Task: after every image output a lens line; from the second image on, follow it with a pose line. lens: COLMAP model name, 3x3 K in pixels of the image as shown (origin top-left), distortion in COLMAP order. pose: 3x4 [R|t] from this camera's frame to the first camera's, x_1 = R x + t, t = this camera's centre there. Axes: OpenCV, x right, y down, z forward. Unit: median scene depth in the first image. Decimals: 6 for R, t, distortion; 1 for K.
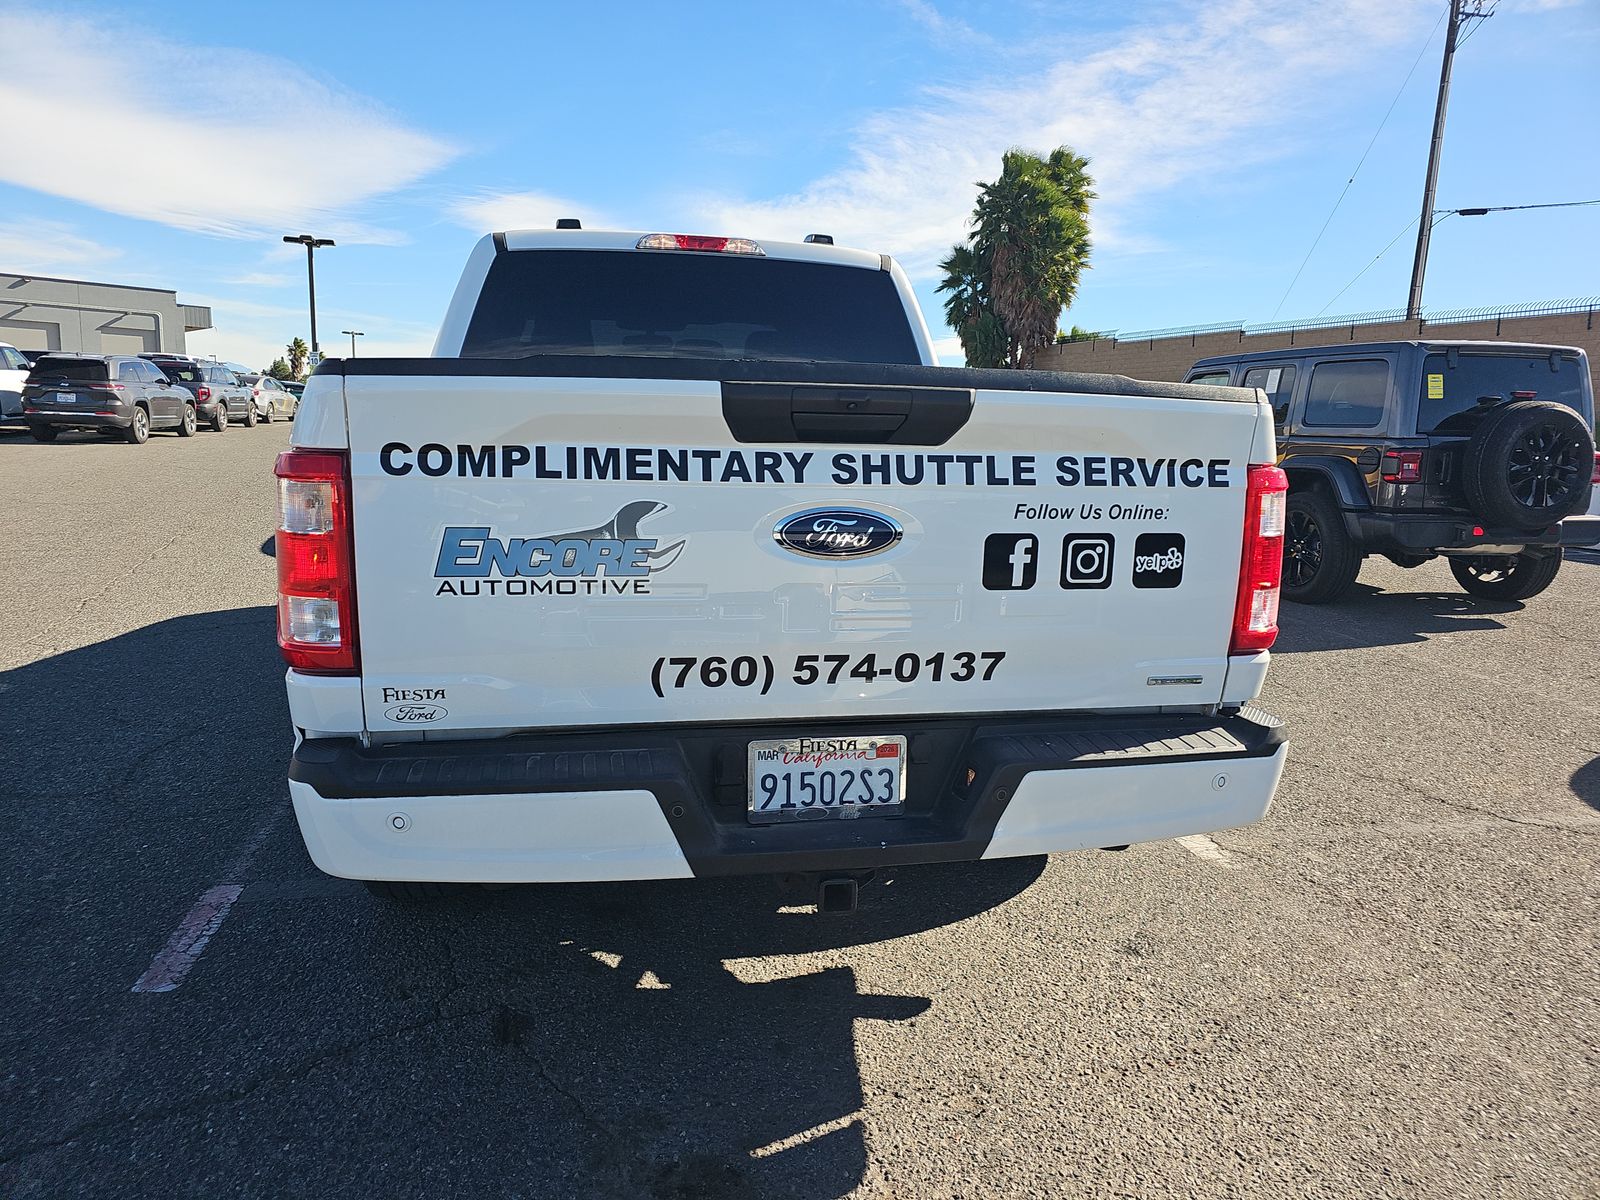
lens RADIAL K [[1057.4, 0, 804.3], [0, 1057.4, 615.3], [0, 0, 1]] dist [0.043262, -0.035708]
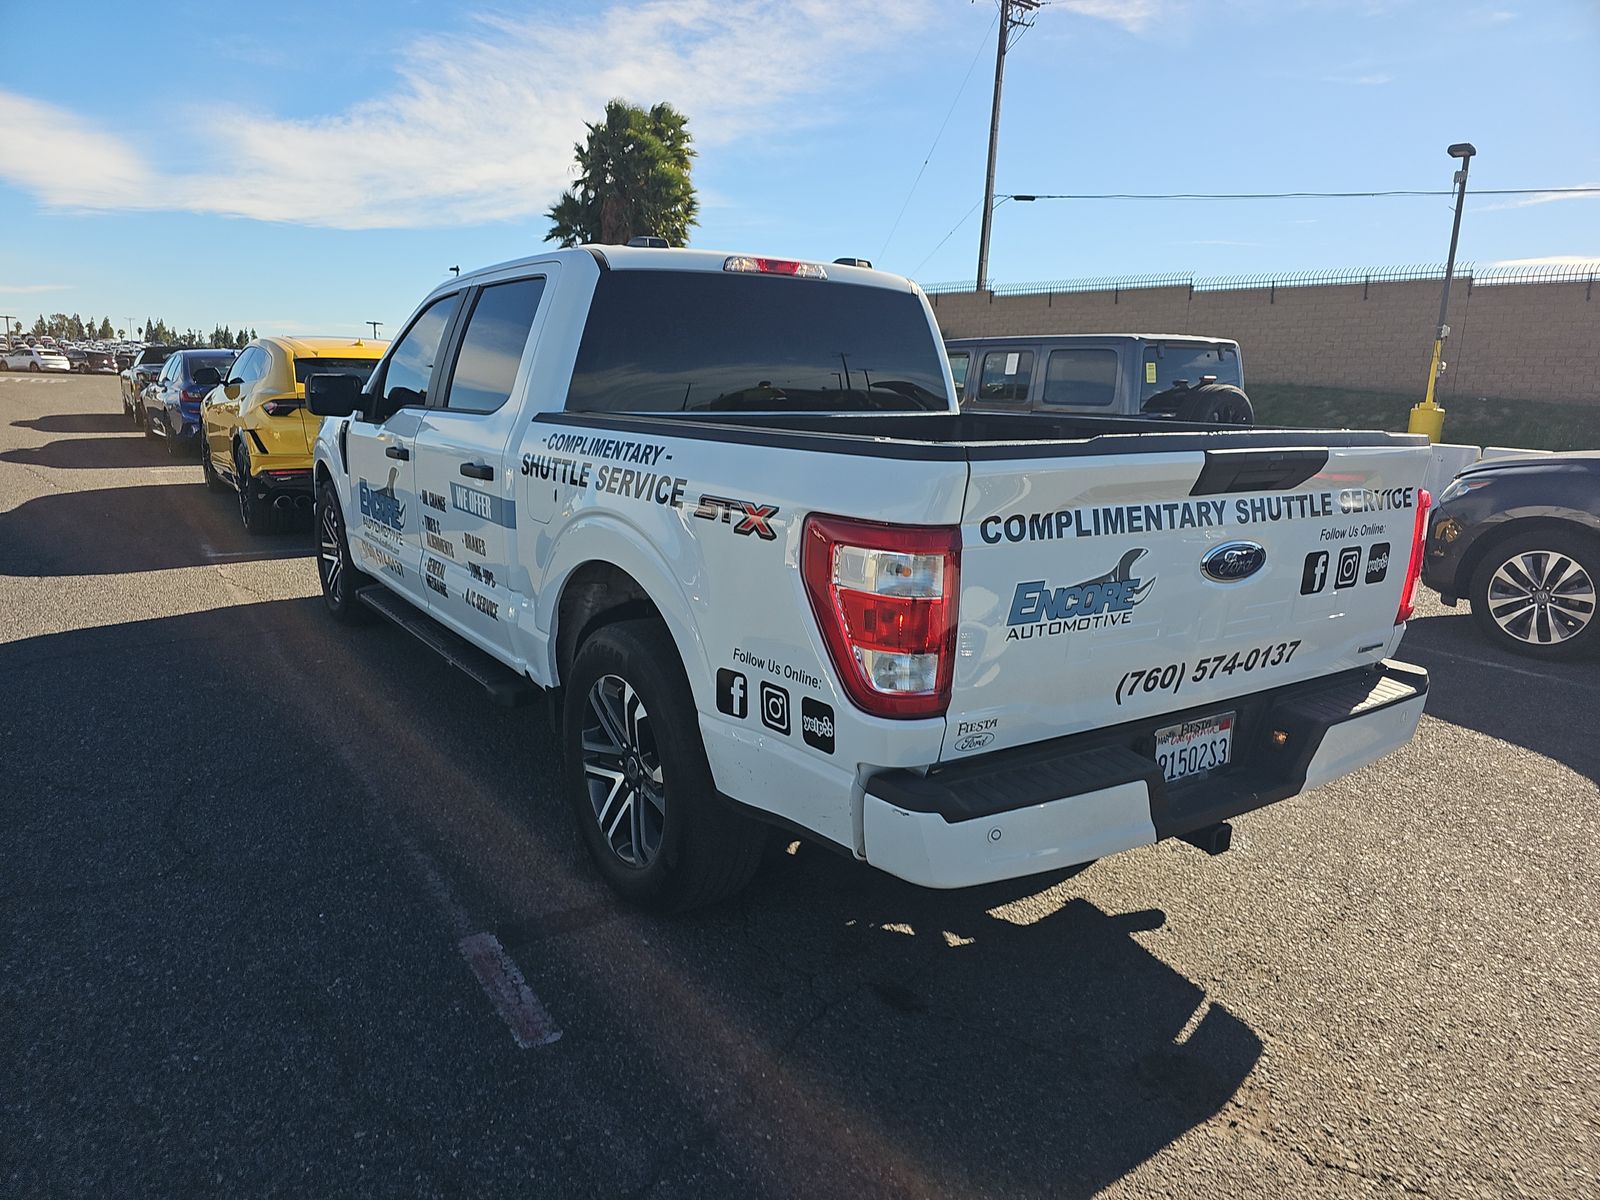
lens RADIAL K [[1057.4, 0, 732.7], [0, 1057.4, 618.9], [0, 0, 1]] dist [0.043262, -0.035708]
pose [[0.929030, -0.086363, 0.359783, -0.306256], [0.064849, 0.995332, 0.071470, -0.043024], [-0.364276, -0.043066, 0.930295, 0.006344]]
